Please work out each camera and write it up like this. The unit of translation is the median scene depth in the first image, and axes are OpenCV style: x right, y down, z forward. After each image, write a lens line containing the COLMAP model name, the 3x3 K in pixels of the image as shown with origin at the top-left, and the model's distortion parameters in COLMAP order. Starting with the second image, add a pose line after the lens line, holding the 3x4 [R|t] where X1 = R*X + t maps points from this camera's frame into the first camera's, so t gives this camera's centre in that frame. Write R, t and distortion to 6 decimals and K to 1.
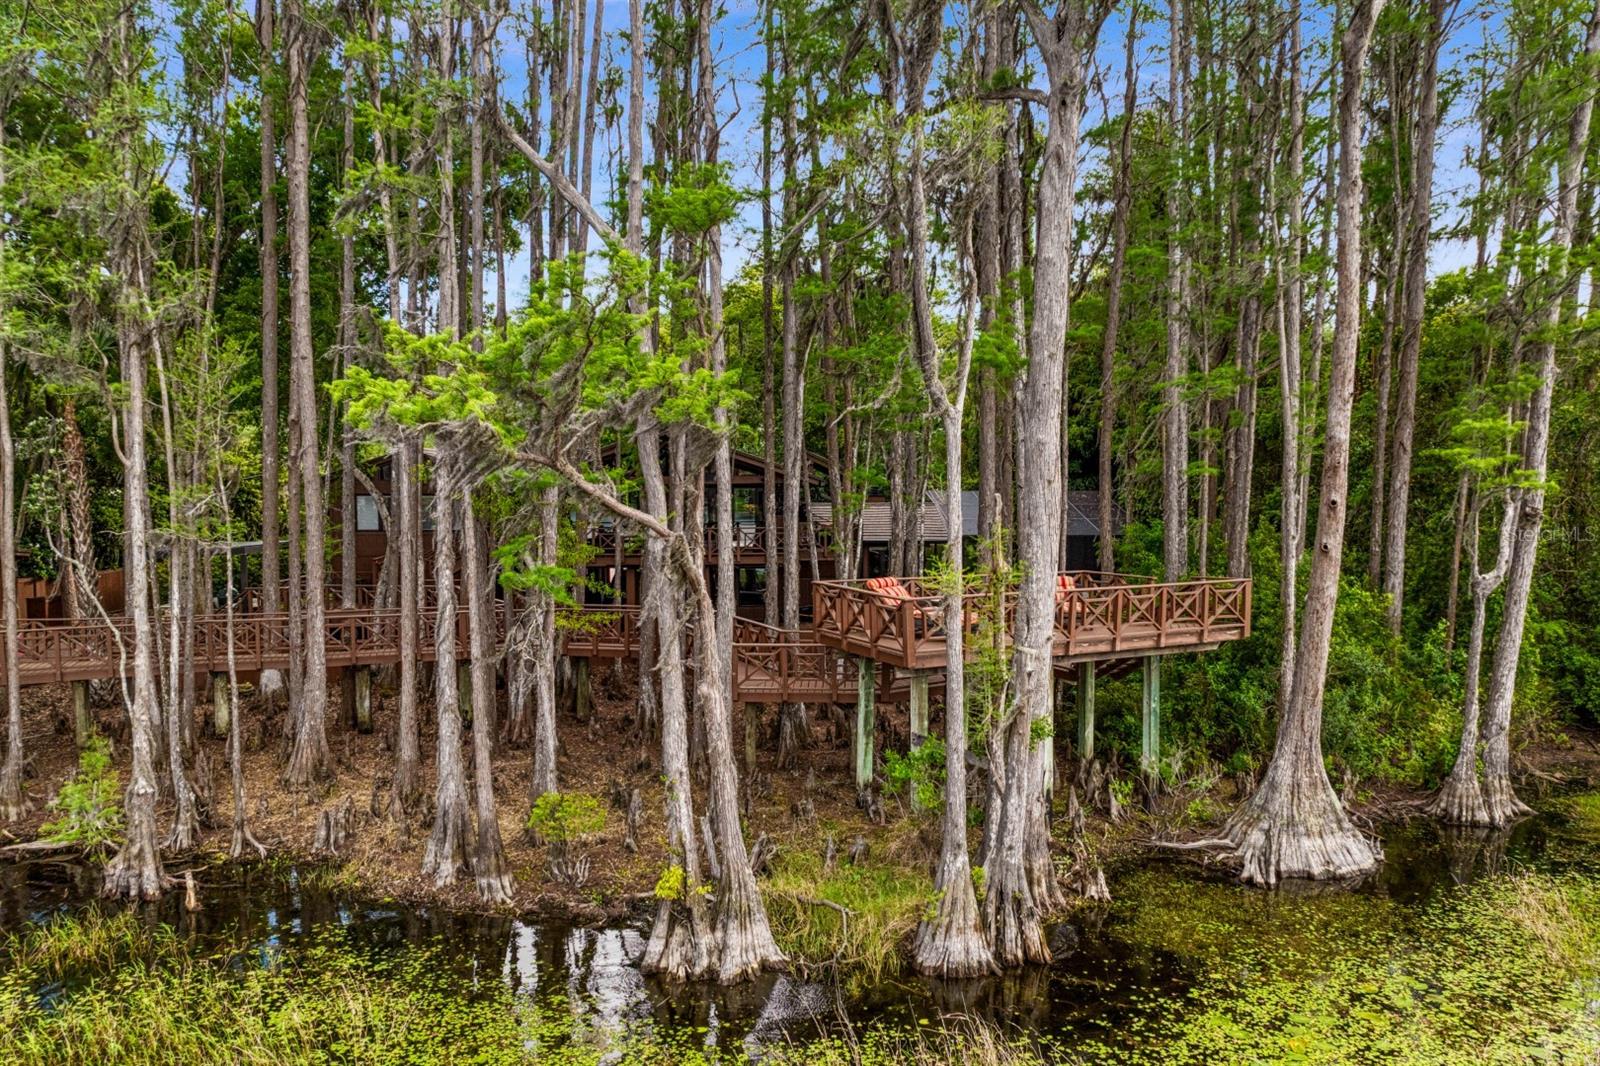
lens RADIAL K [[1146.9, 0, 824.5], [0, 1146.9, 532.2], [0, 0, 1]] dist [-0.034419, 0.005392]
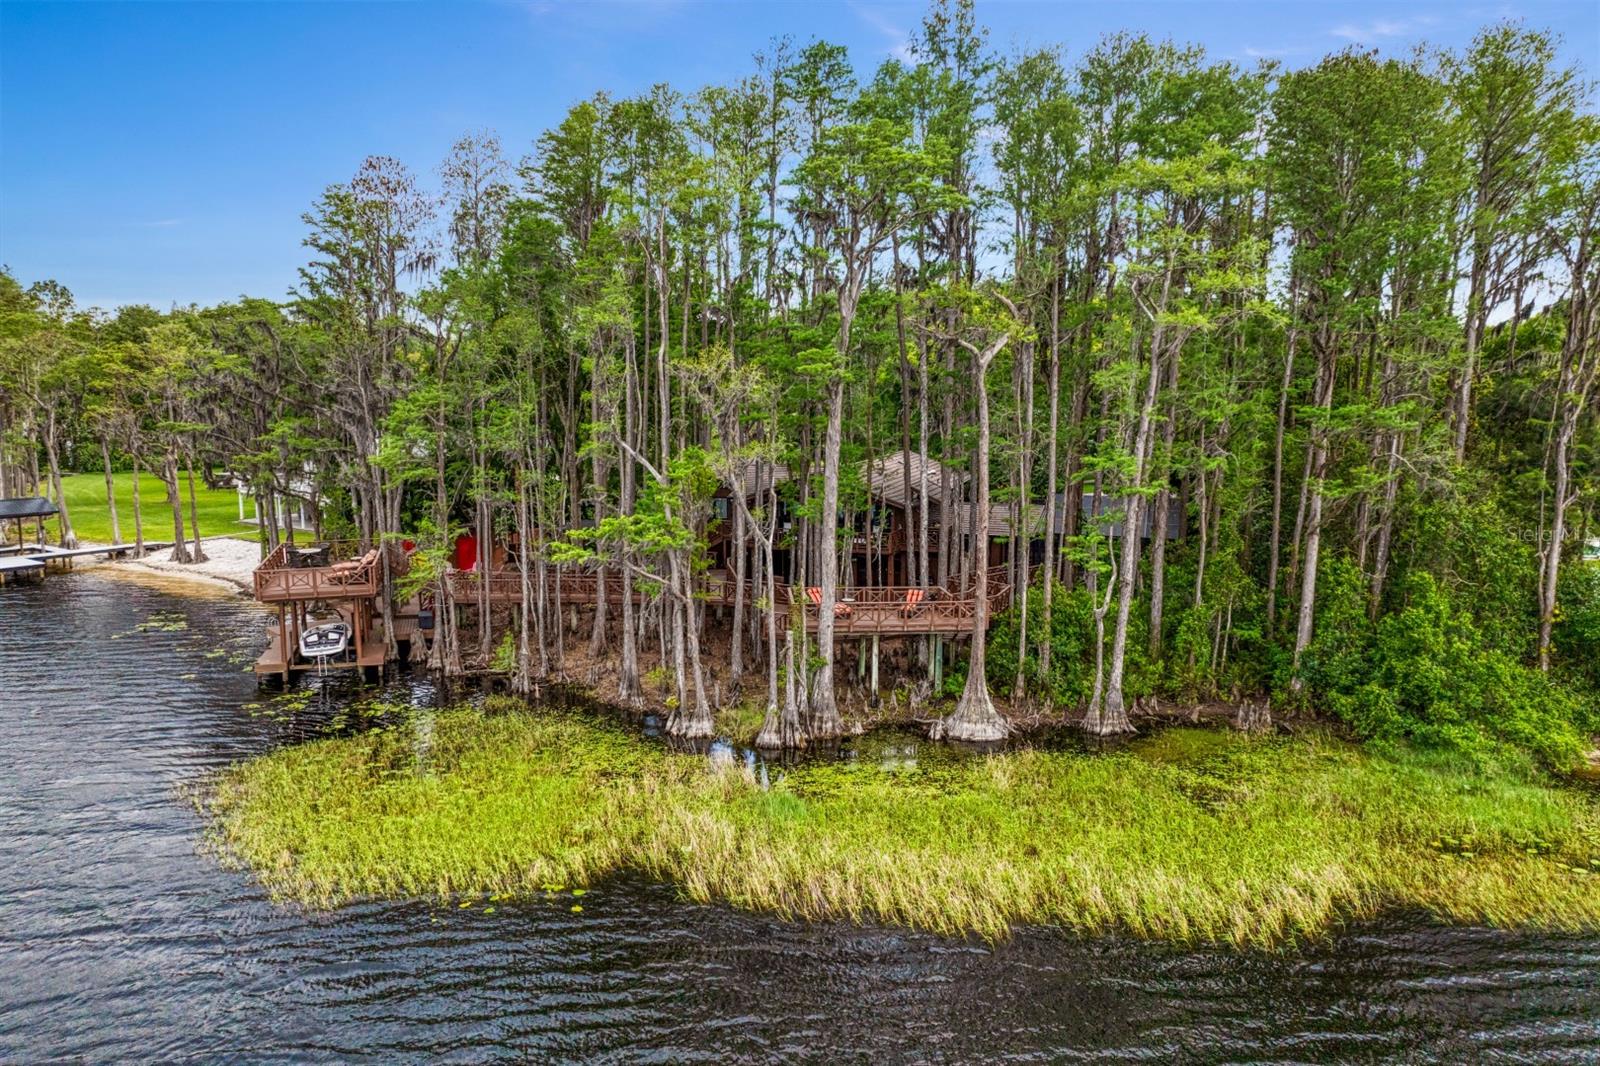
lens RADIAL K [[1146.9, 0, 824.5], [0, 1146.9, 532.2], [0, 0, 1]] dist [-0.034419, 0.005392]
pose [[0.933484, 0.058669, -0.353788, 1.098056], [-0.029597, 0.995766, 0.087034, -0.341904], [0.357396, -0.070774, 0.931267, -1.363663]]
